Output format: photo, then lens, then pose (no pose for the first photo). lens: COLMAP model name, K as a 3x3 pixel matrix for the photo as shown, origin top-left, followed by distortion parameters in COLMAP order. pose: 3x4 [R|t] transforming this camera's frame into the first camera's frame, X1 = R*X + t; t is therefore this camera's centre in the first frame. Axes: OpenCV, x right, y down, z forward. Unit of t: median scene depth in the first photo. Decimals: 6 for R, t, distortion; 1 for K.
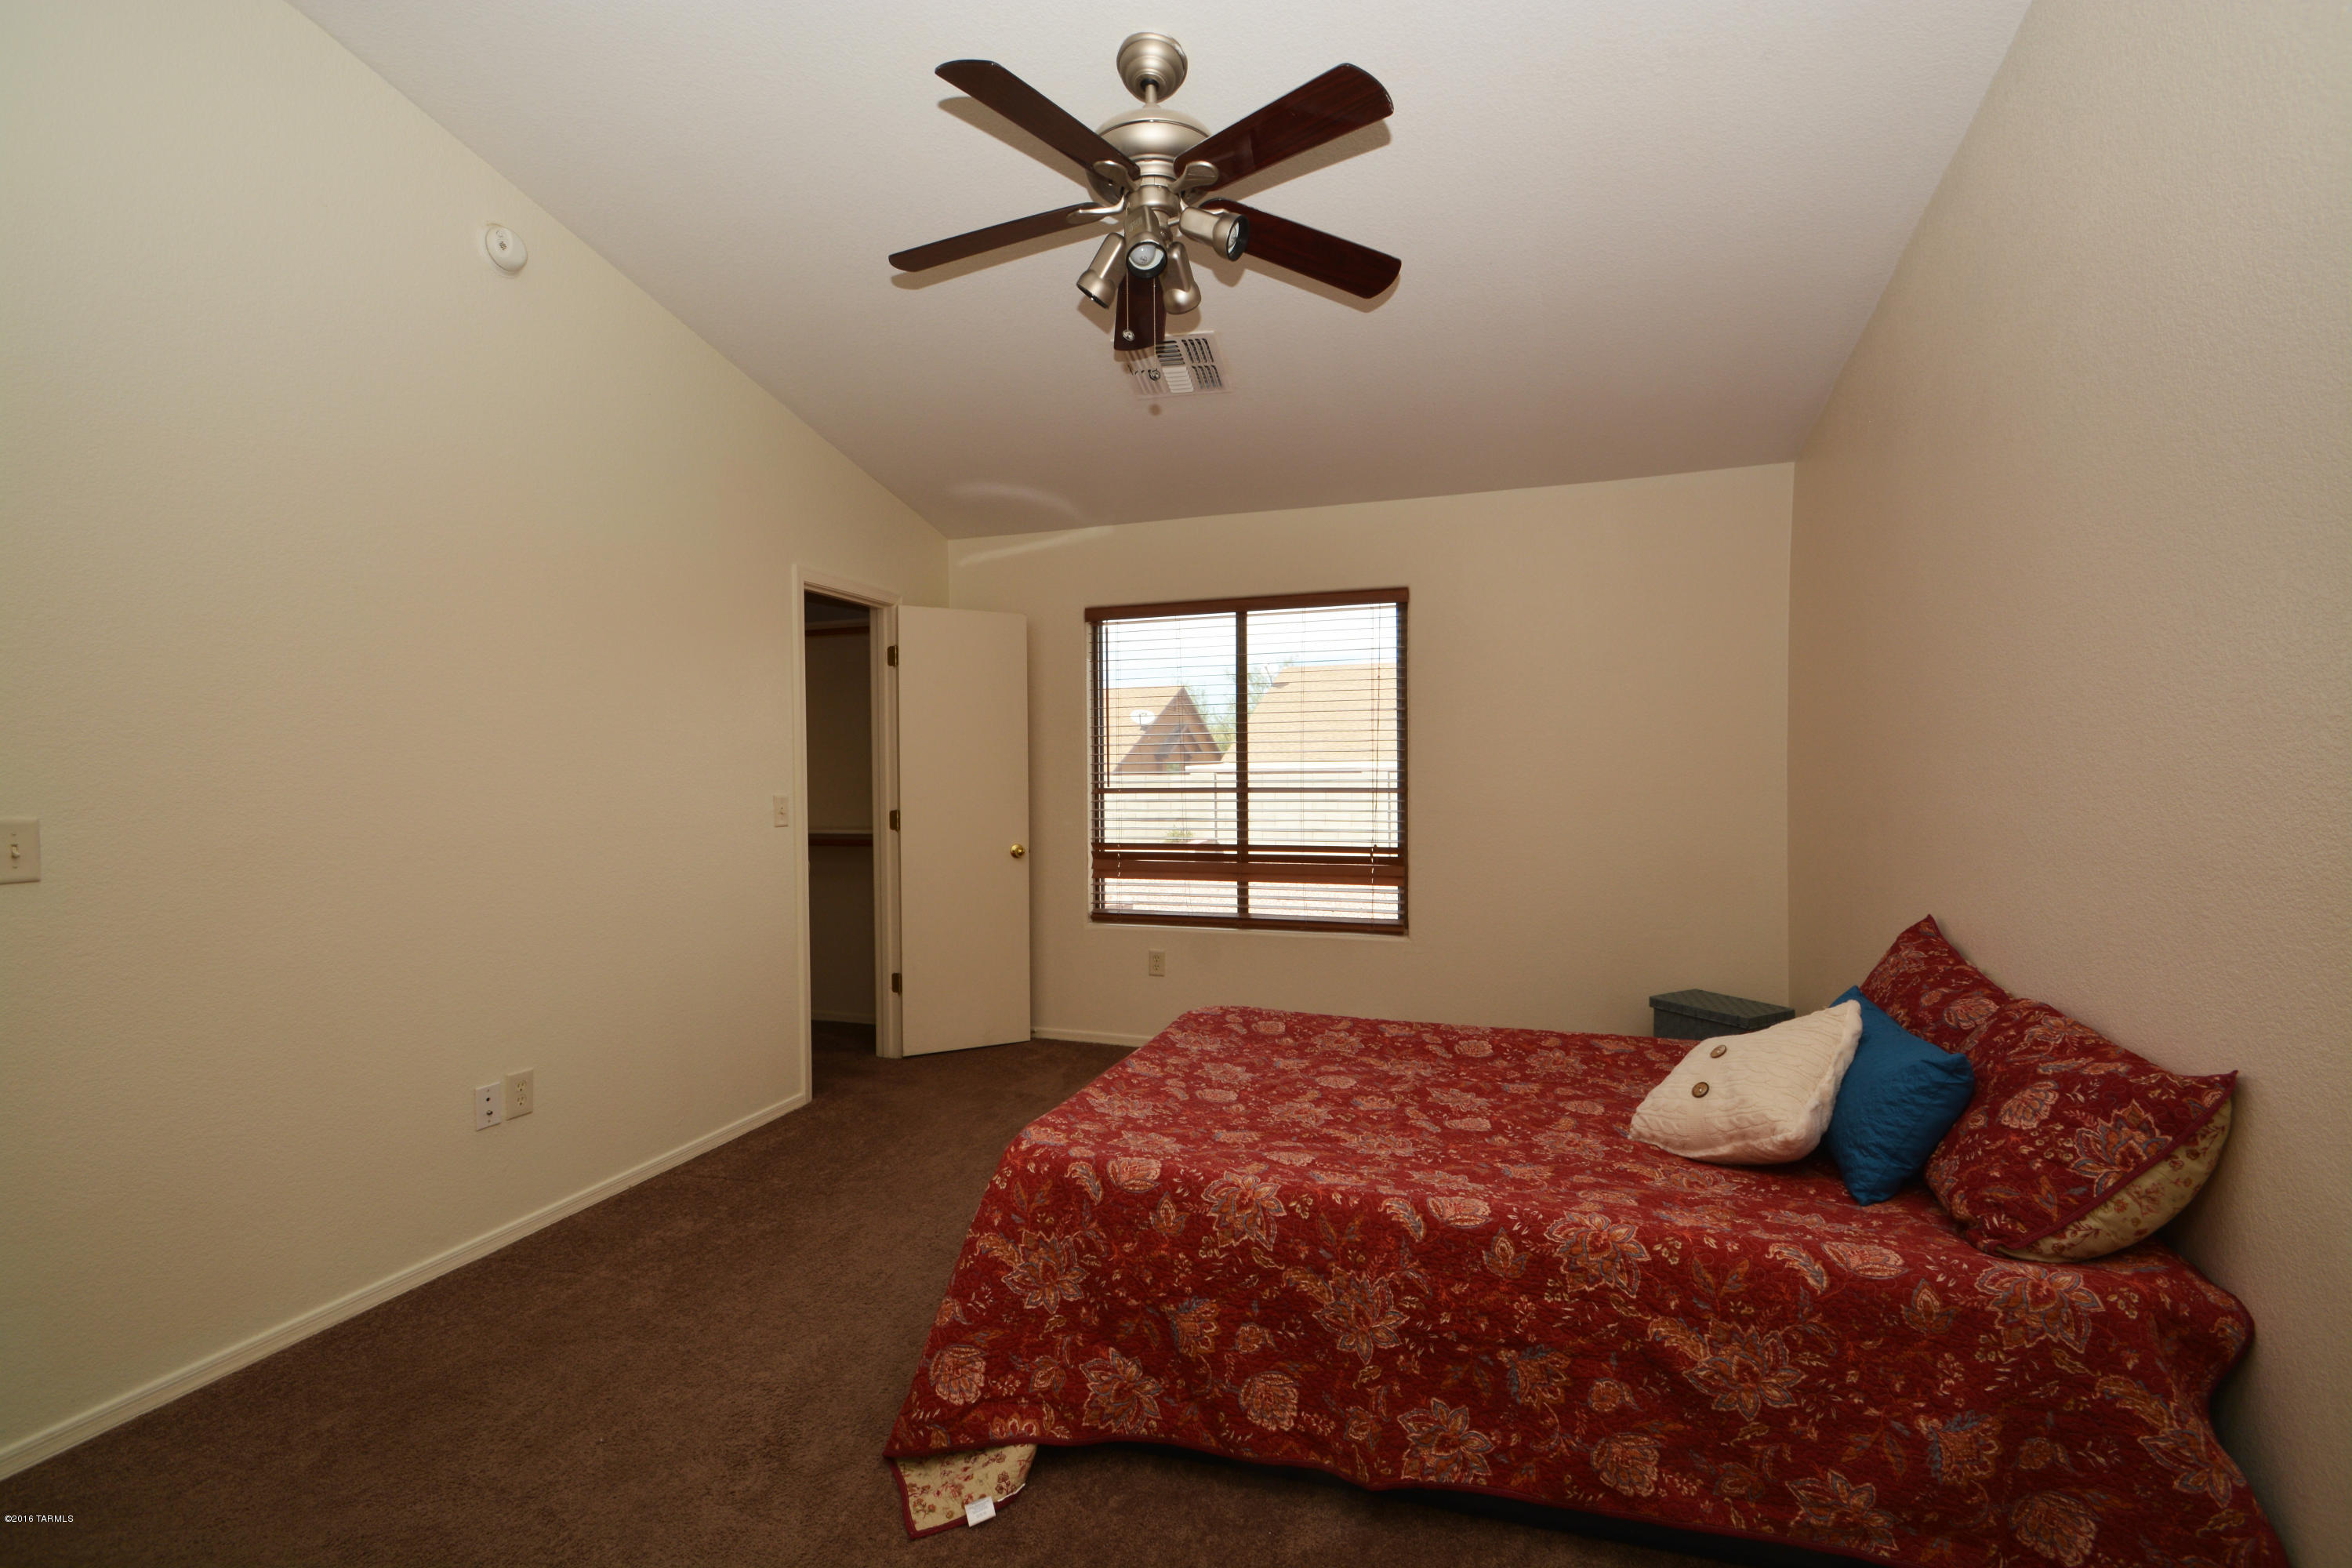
lens RADIAL K [[1028.2, 0, 1173.8], [0, 1028.2, 785.5], [0, 0, 1]] dist [-0.000301, -0.000818]
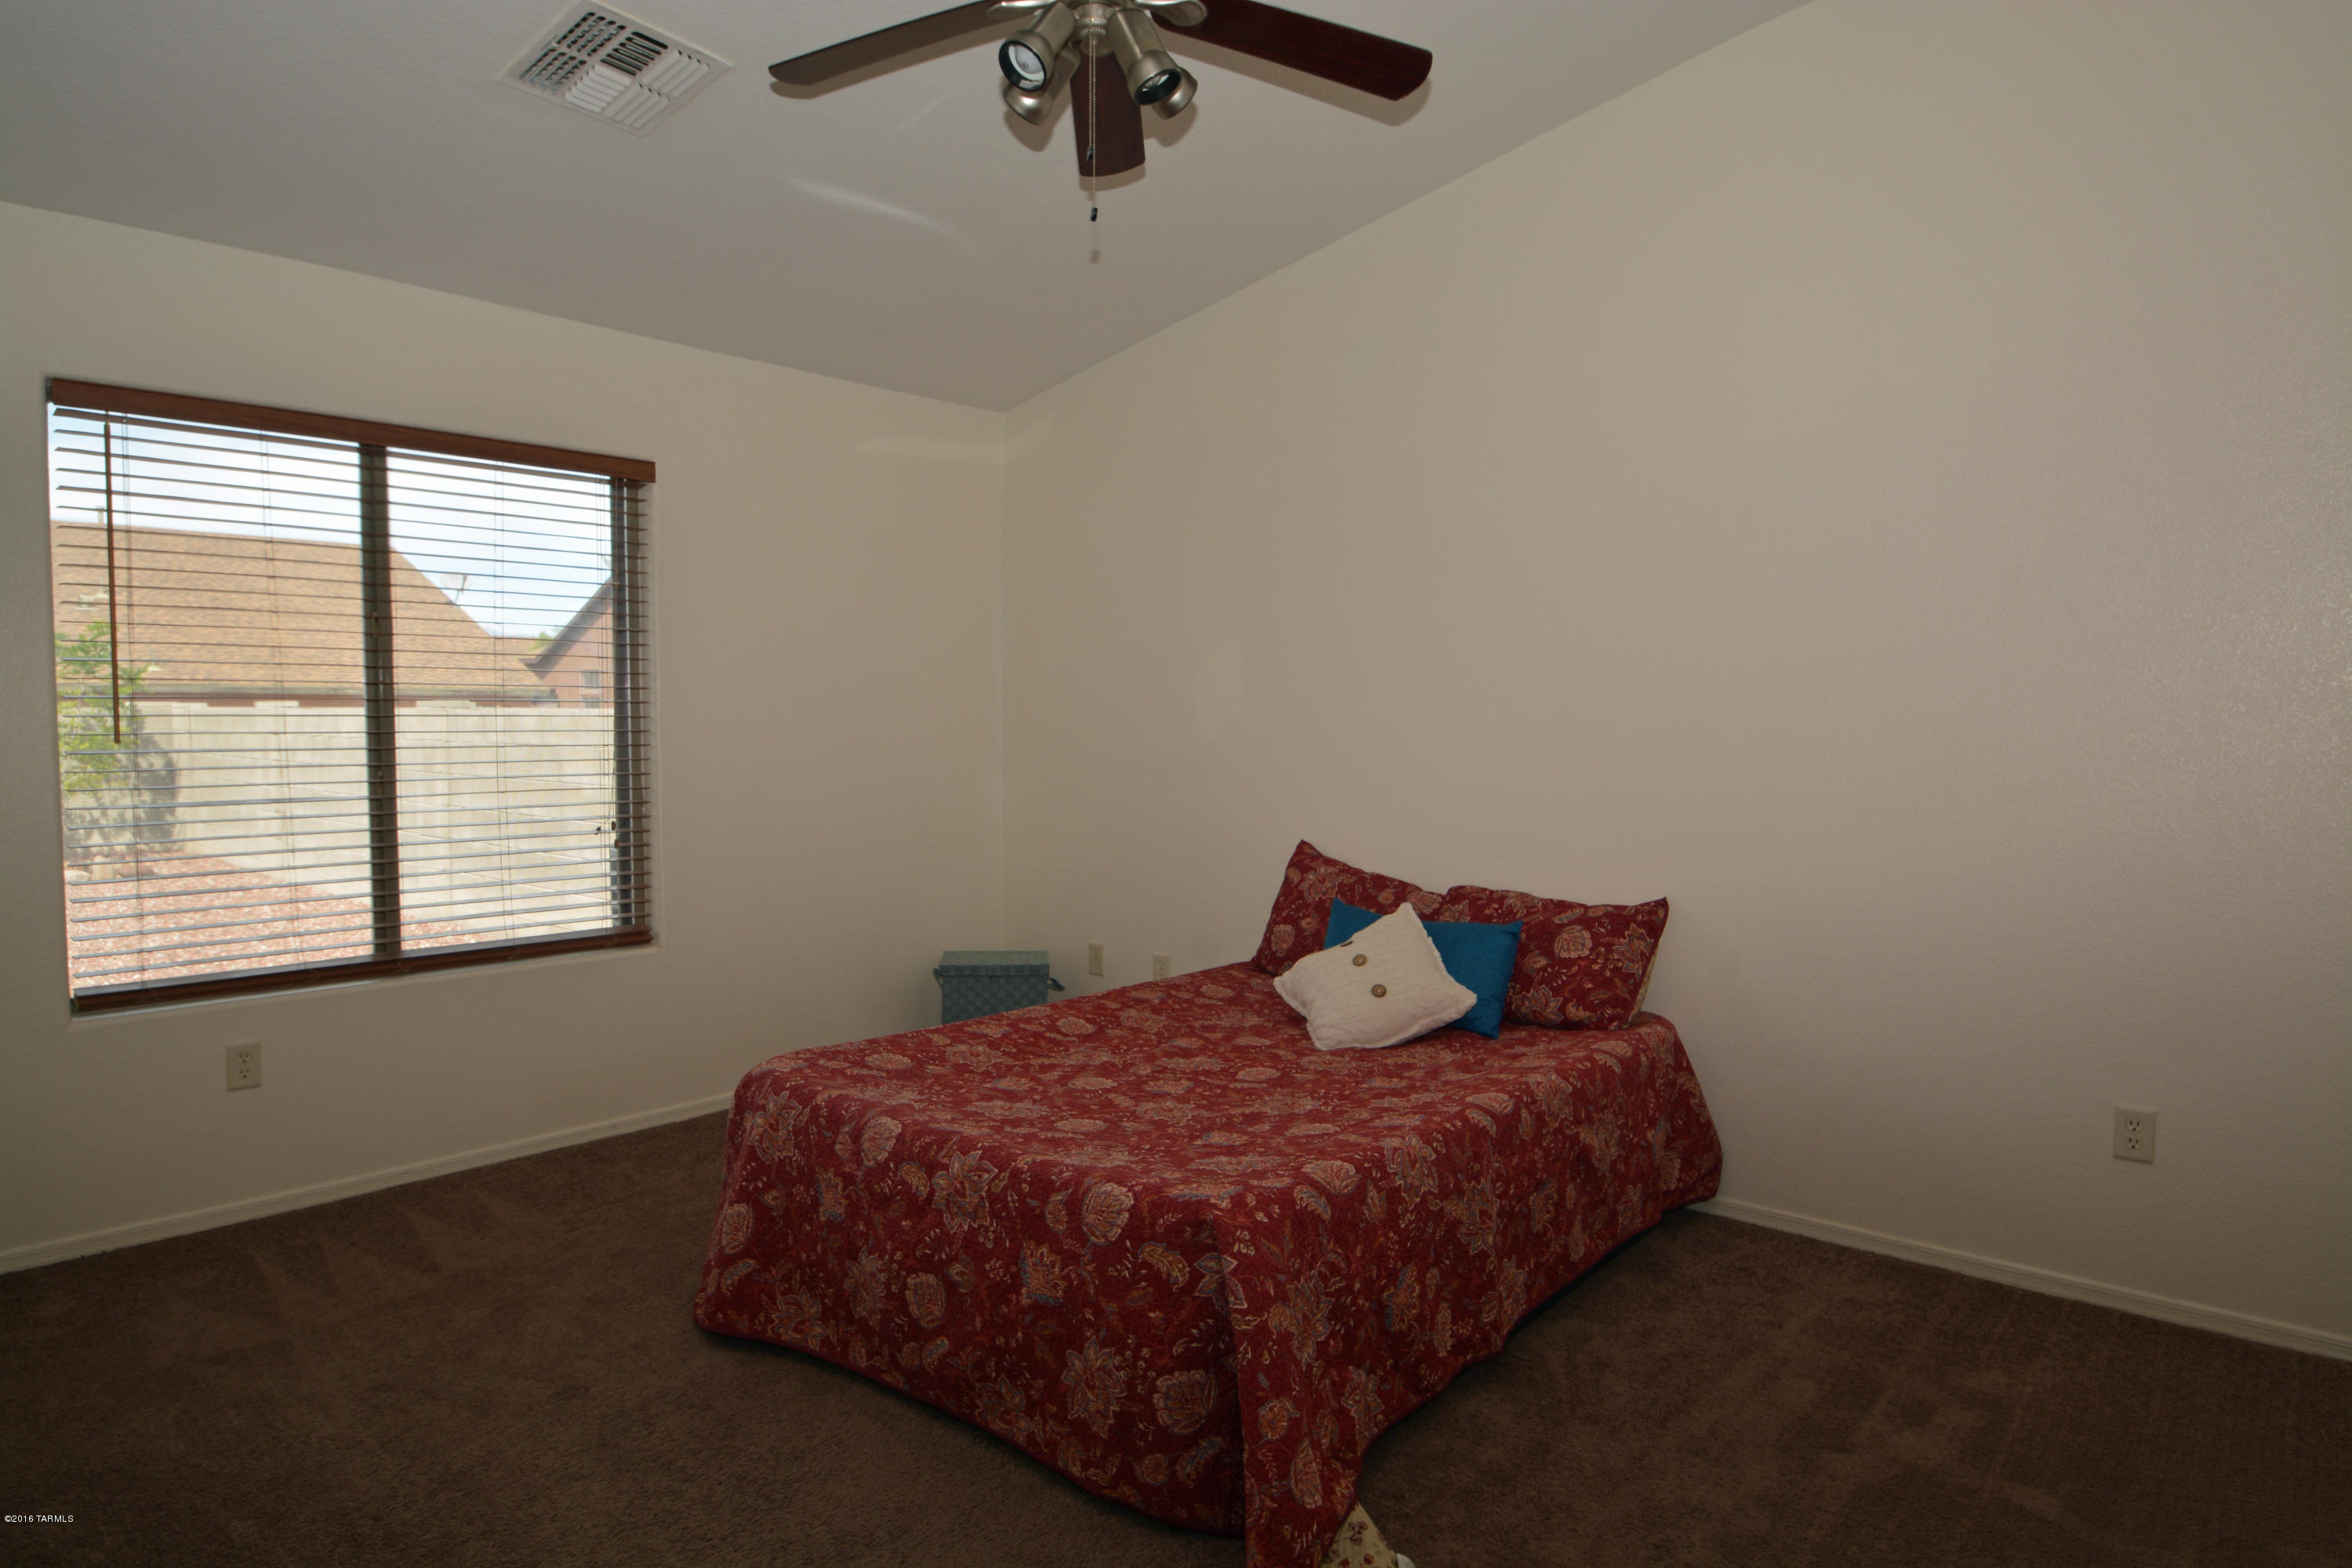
lens RADIAL K [[1358.7, 0, 1172.3], [0, 1358.7, 789.0], [0, 0, 1]] dist [-0.038359, -0.000484]
pose [[0.387798, -0.038333, 0.920947, -1.087183], [-0.000585, 0.999124, 0.041834, -0.009985], [-0.921744, -0.016762, 0.387436, 0.629766]]
